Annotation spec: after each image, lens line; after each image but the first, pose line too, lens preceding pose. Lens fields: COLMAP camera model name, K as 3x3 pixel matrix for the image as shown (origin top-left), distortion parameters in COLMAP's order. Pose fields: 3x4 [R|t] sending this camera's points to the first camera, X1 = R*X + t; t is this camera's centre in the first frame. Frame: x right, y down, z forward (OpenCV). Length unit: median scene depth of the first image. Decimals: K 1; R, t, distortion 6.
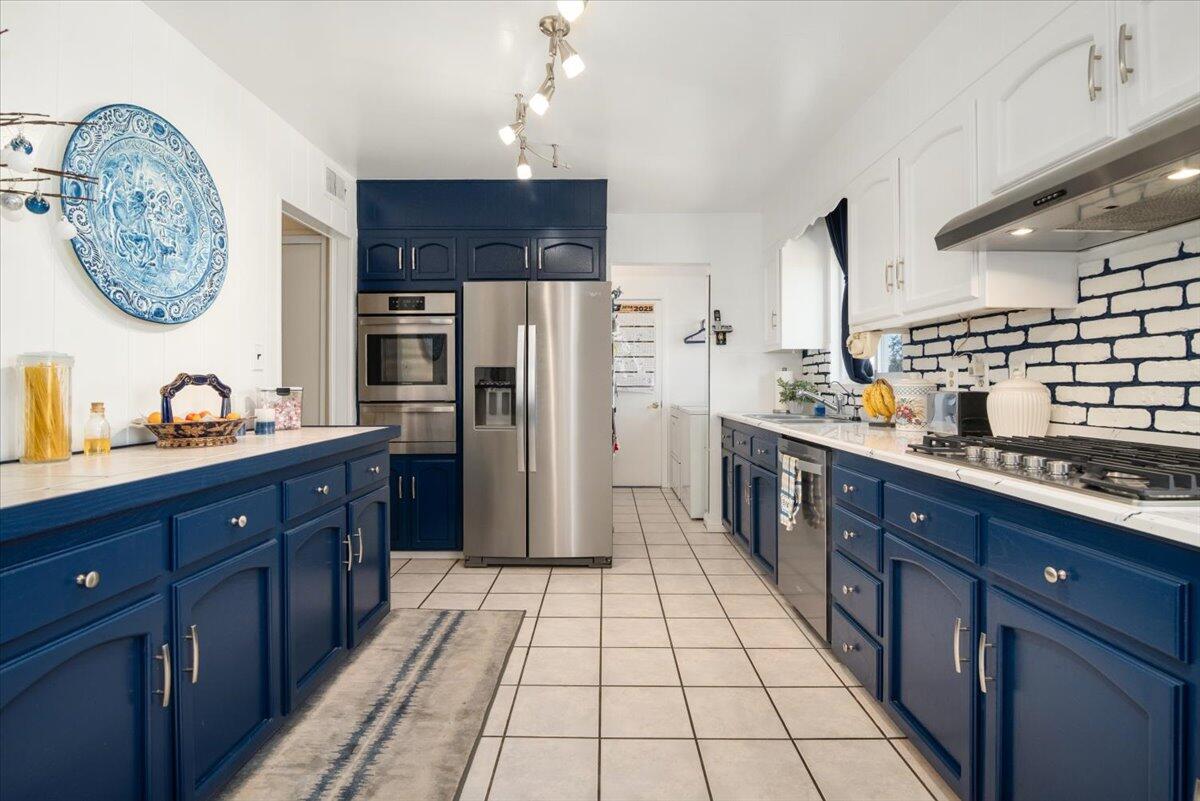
lens RADIAL K [[617.0, 0, 595.9], [0, 617.0, 377.8], [0, 0, 1]] dist [-0.003167, -0.000417]
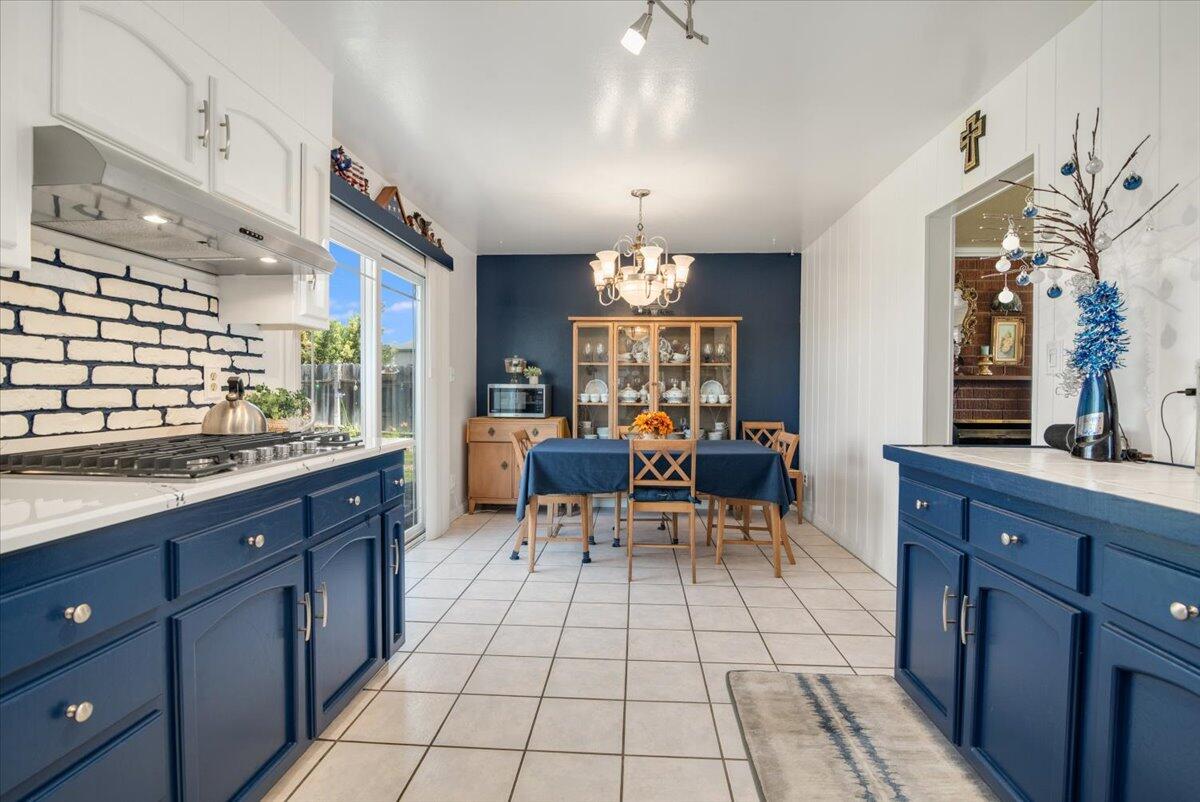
lens RADIAL K [[560.2, 0, 600.0], [0, 560.2, 401.0], [0, 0, 1]] dist [-0.014817, 0.000980]
pose [[-0.998664, 0.001209, 0.051665, -0.007453], [0.002077, 0.999857, 0.016762, 0.017224], [-0.051638, 0.016847, -0.998524, 1.583535]]
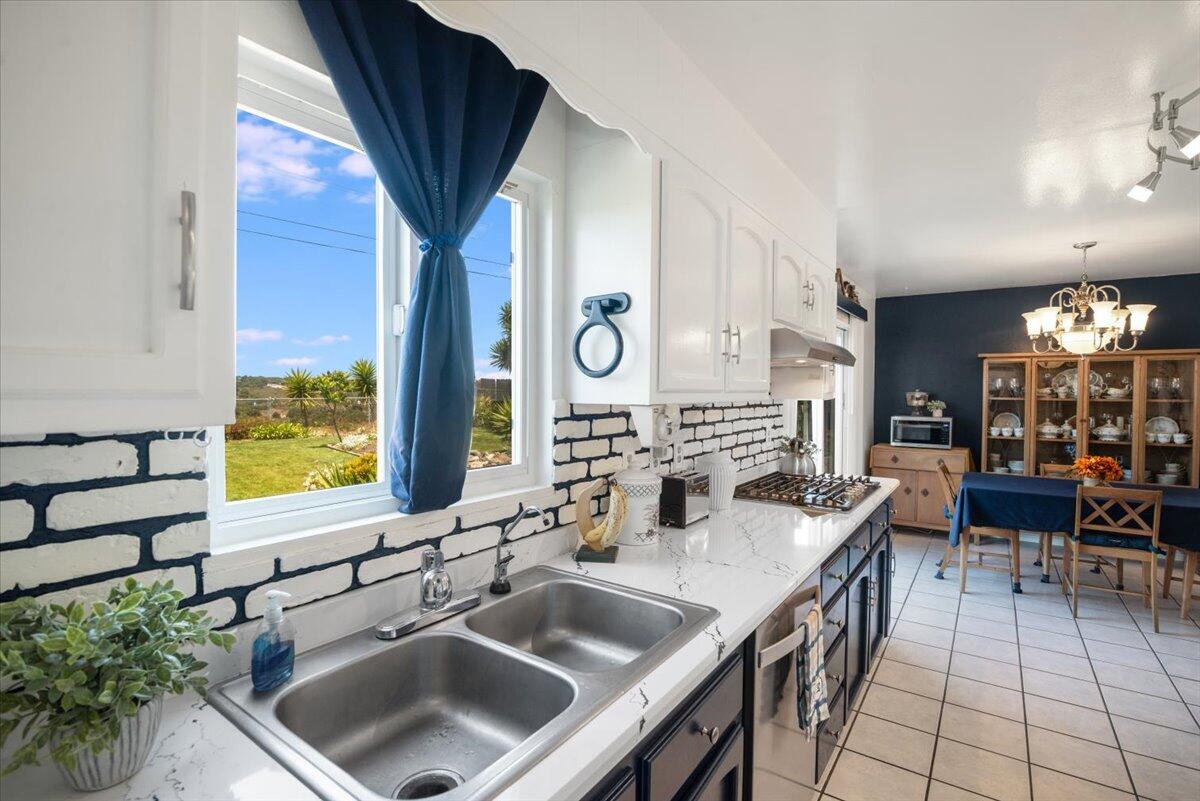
lens RADIAL K [[560.2, 0, 600.0], [0, 560.2, 400.5], [0, 0, 1]] dist [-0.014817, 0.000980]
pose [[-0.826108, -0.008413, 0.563450, 0.241804], [-0.001269, 0.999914, 0.013070, -0.123206], [-0.563511, 0.010082, -0.826047, 2.191904]]
